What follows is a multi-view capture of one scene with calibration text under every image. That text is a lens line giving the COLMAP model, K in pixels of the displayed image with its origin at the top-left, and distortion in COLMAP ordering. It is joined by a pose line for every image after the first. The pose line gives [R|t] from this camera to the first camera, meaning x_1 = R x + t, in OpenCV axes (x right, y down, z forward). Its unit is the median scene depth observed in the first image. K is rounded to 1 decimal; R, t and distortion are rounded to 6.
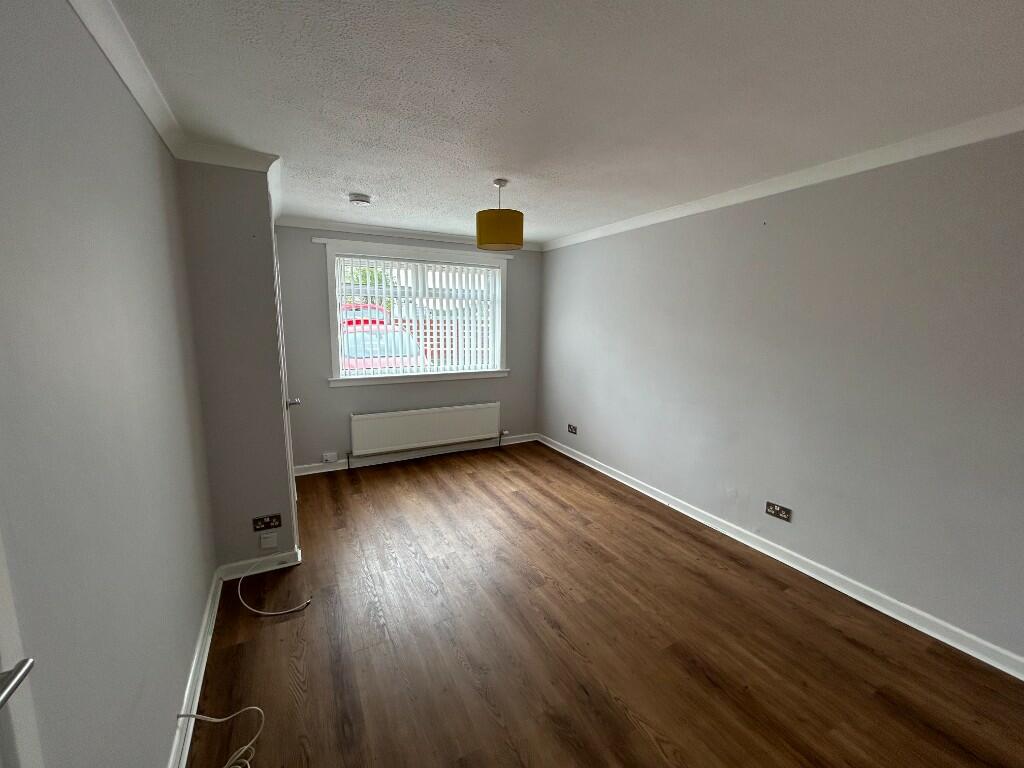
lens RADIAL K [[413.1, 0, 509.5], [0, 413.1, 383.6], [0, 0, 1]] dist [-0.000869, -0.000155]
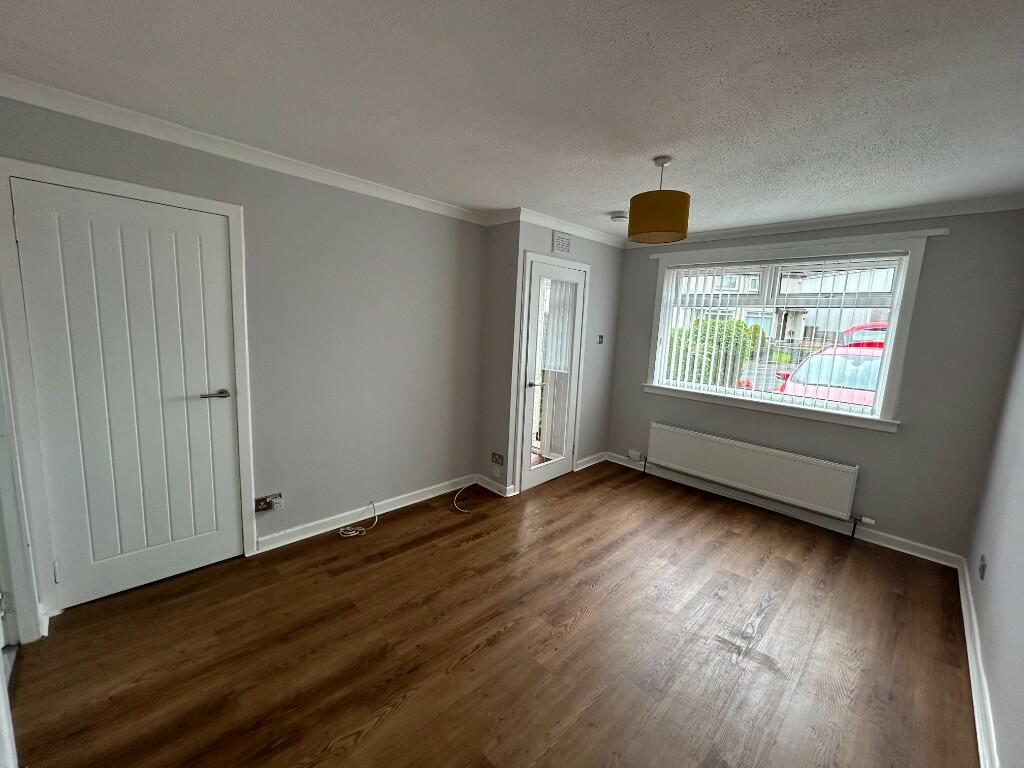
lens RADIAL K [[413.1, 0, 509.5], [0, 413.1, 383.6], [0, 0, 1]] dist [-0.000869, -0.000155]
pose [[0.278764, 0.143770, -0.949537, 0.482437], [-0.192339, 0.977056, 0.091470, -0.042161], [0.940902, 0.157135, 0.300020, 0.344558]]
